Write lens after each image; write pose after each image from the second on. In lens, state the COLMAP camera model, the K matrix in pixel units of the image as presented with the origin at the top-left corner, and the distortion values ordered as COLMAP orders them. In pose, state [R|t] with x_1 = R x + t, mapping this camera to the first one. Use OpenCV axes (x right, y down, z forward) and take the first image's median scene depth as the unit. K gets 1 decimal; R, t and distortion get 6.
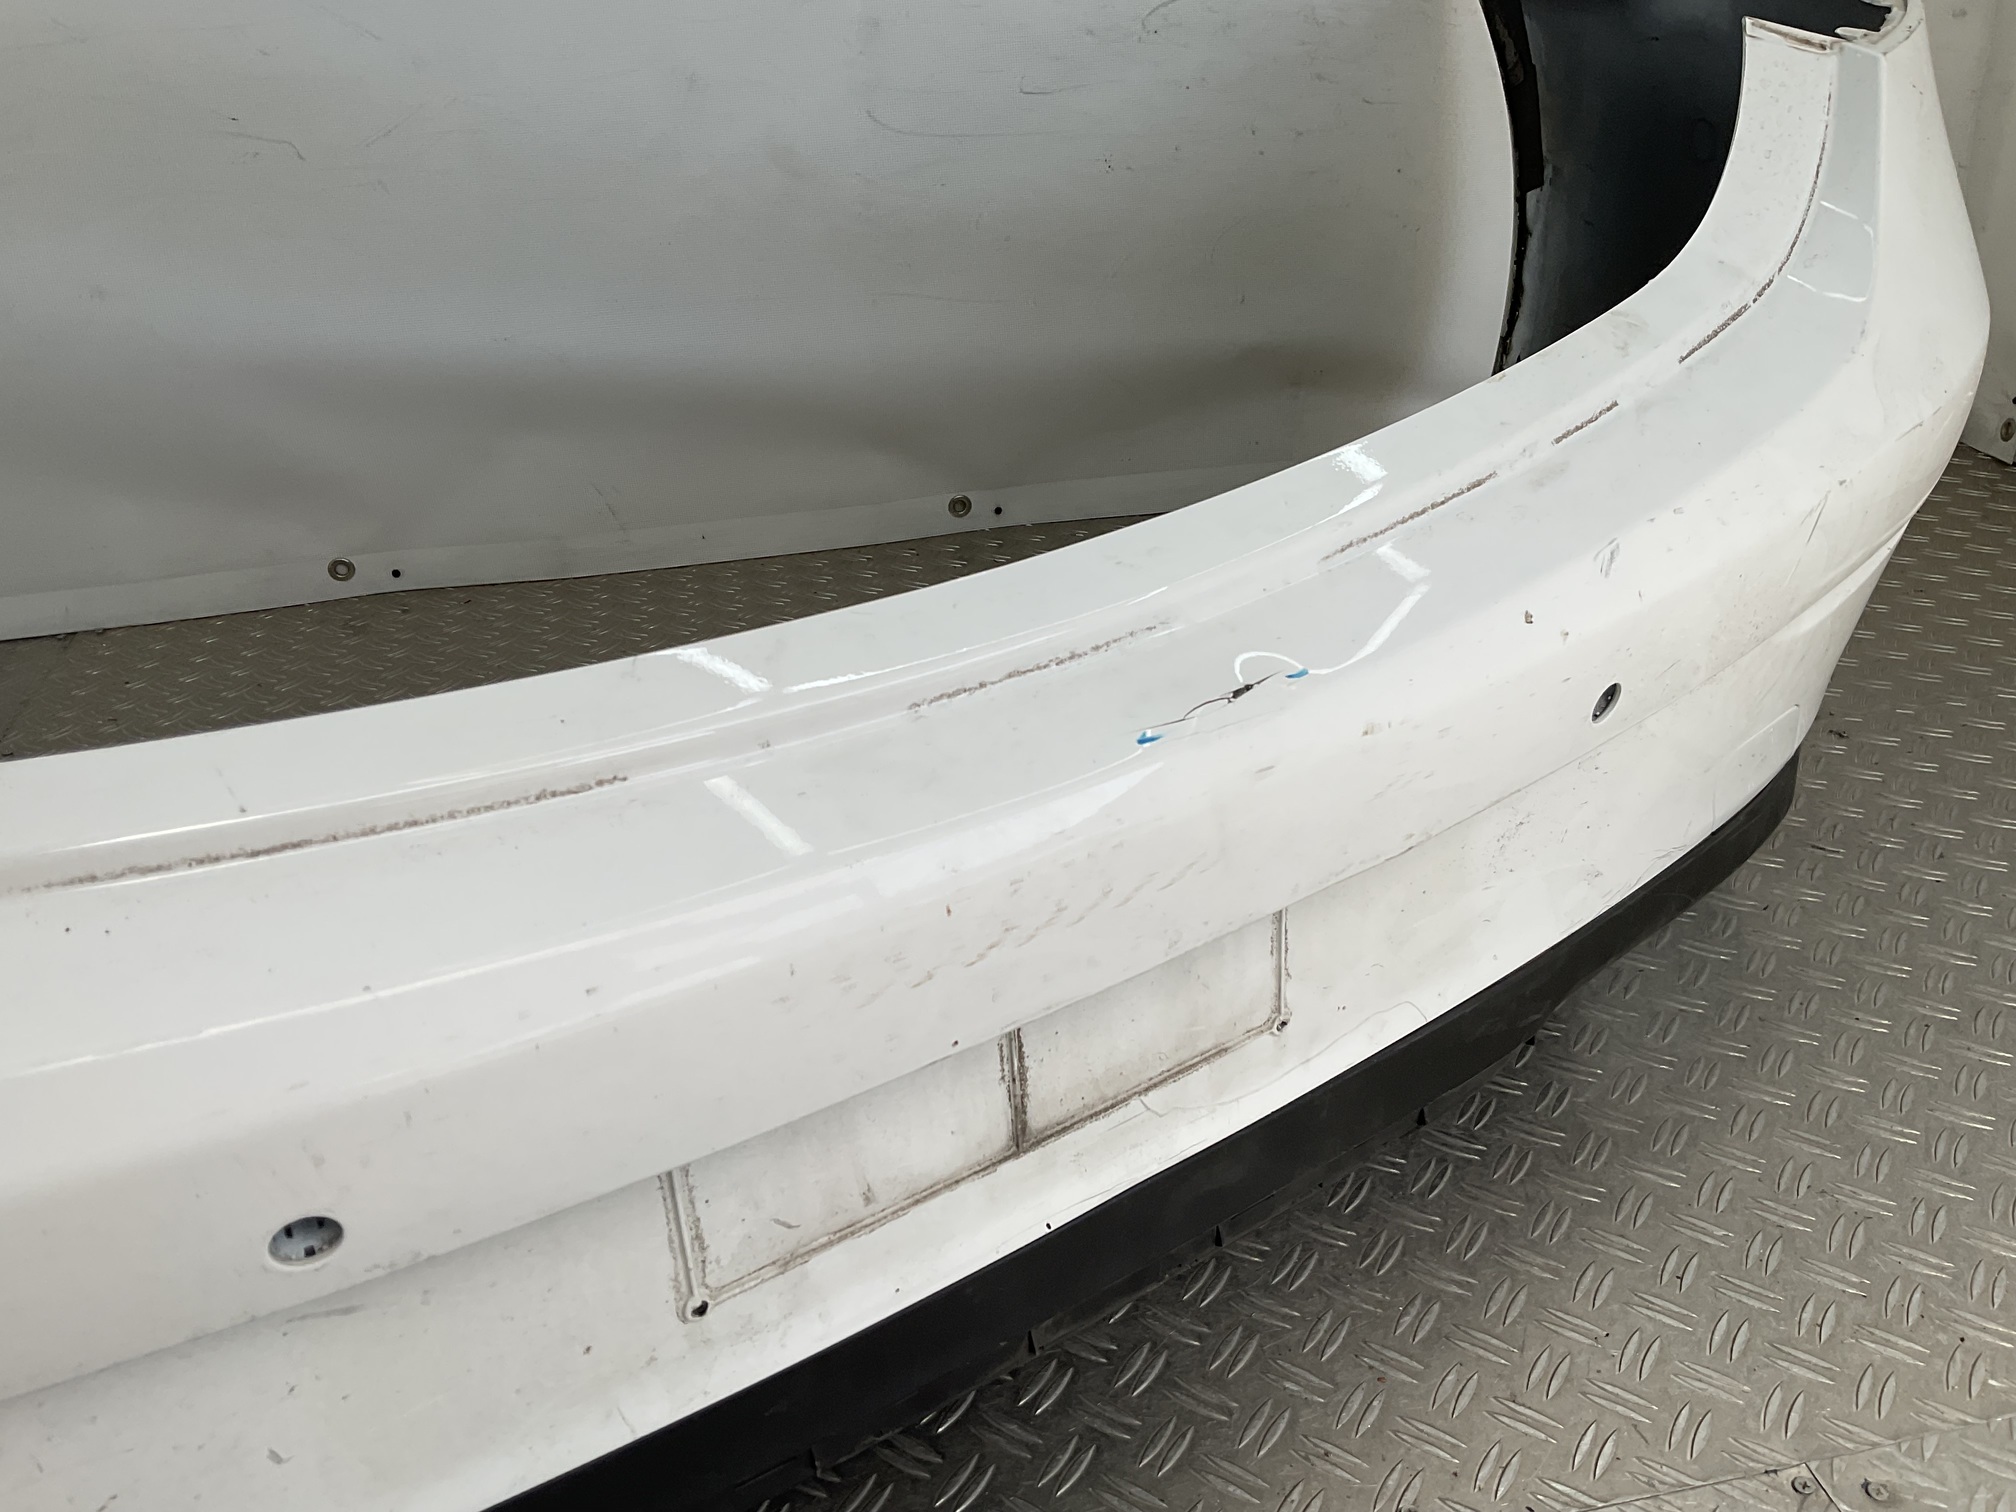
lens RADIAL K [[1663.5, 0, 1008.0], [0, 1663.5, 756.0], [0, 0, 1]] dist [0.134498, -0.289408]
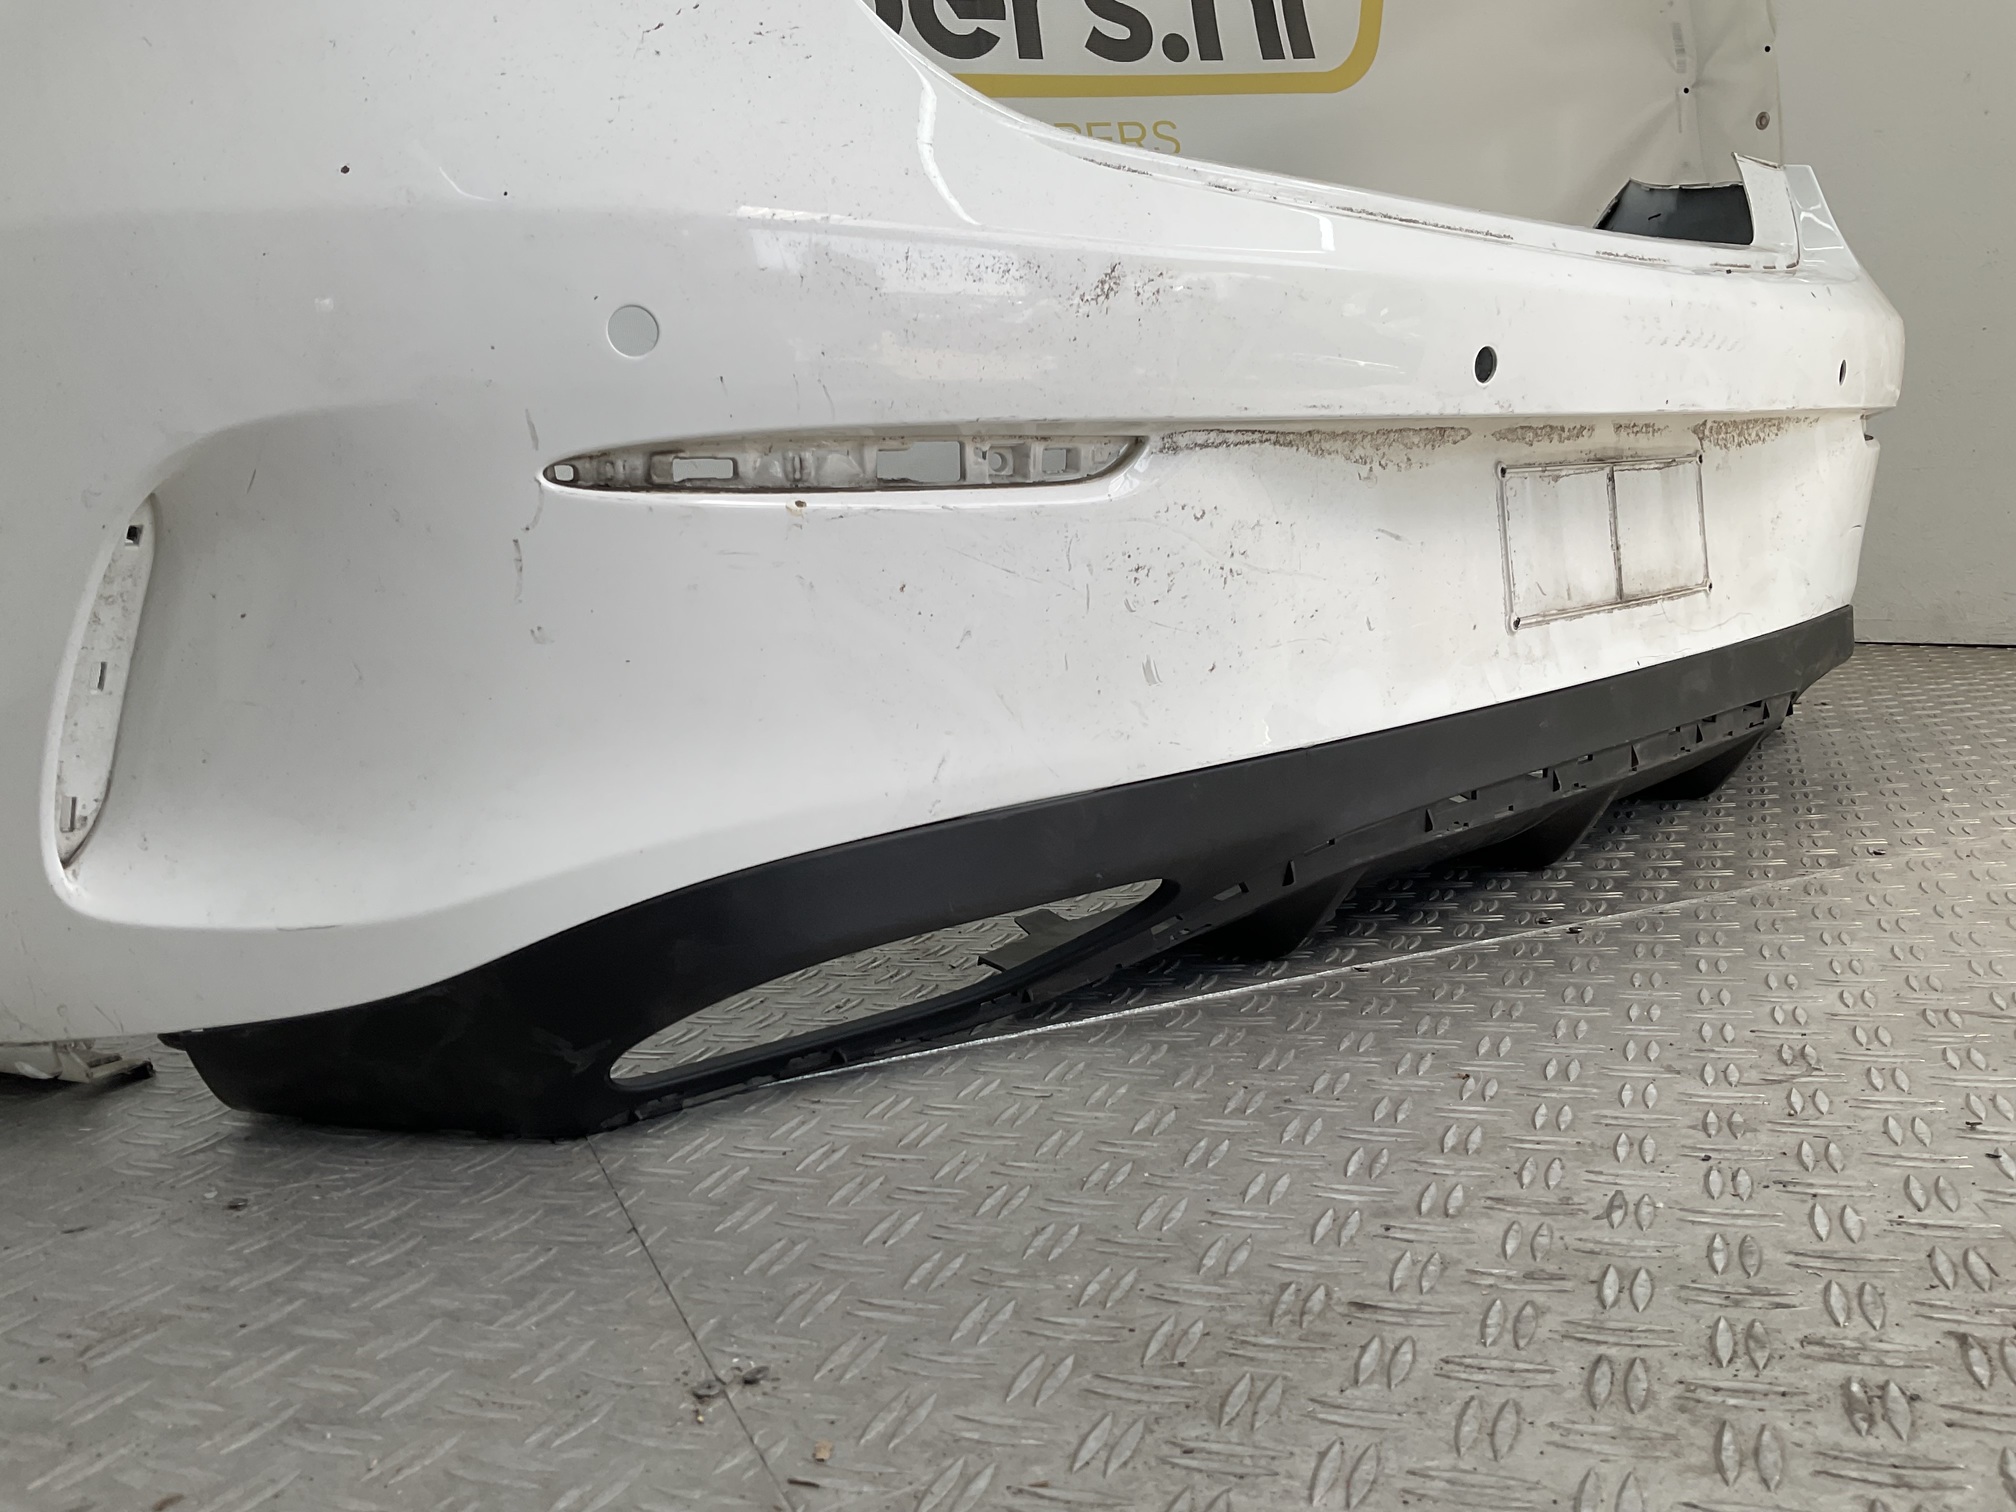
lens RADIAL K [[1663.5, 0, 1008.0], [0, 1663.5, 756.0], [0, 0, 1]] dist [0.134498, -0.289408]
pose [[0.977798, -0.073929, 0.196075, -0.872605], [0.143700, 0.917593, -0.370639, 0.857141], [-0.152516, 0.390586, 0.907844, -0.330681]]
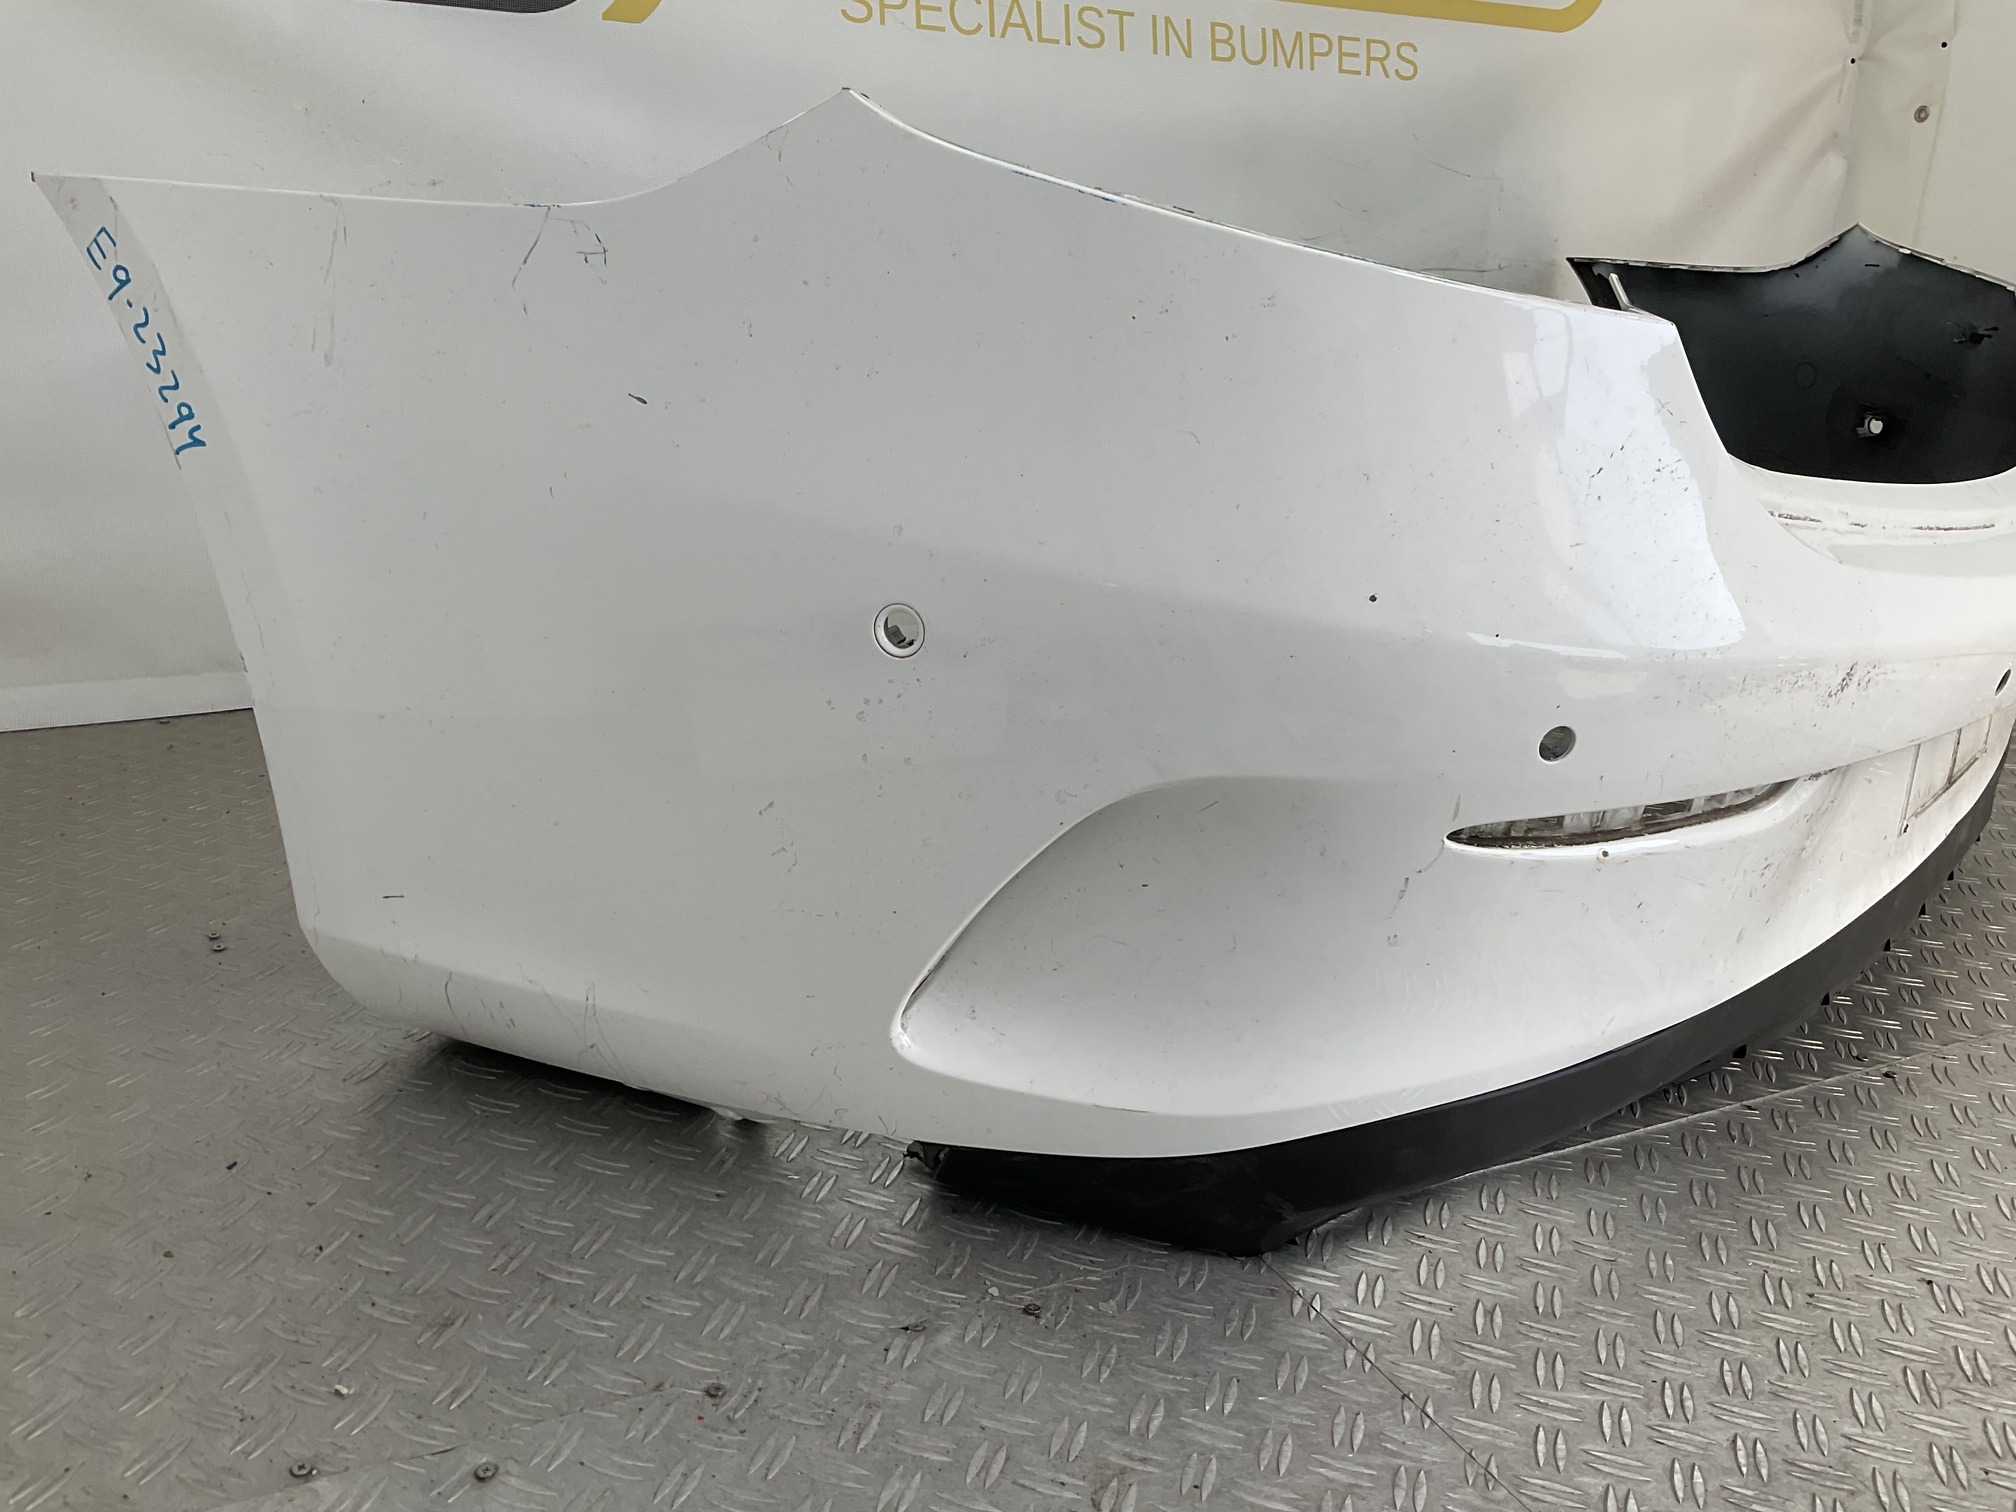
lens RADIAL K [[1667.4, 0, 1008.0], [0, 1667.4, 756.0], [0, 0, 1]] dist [0.069163, -0.124474]
pose [[0.952605, 0.005187, 0.304165, -1.564998], [0.047483, 0.985065, -0.165509, 0.452204], [-0.300480, 0.172107, 0.938131, -0.498085]]
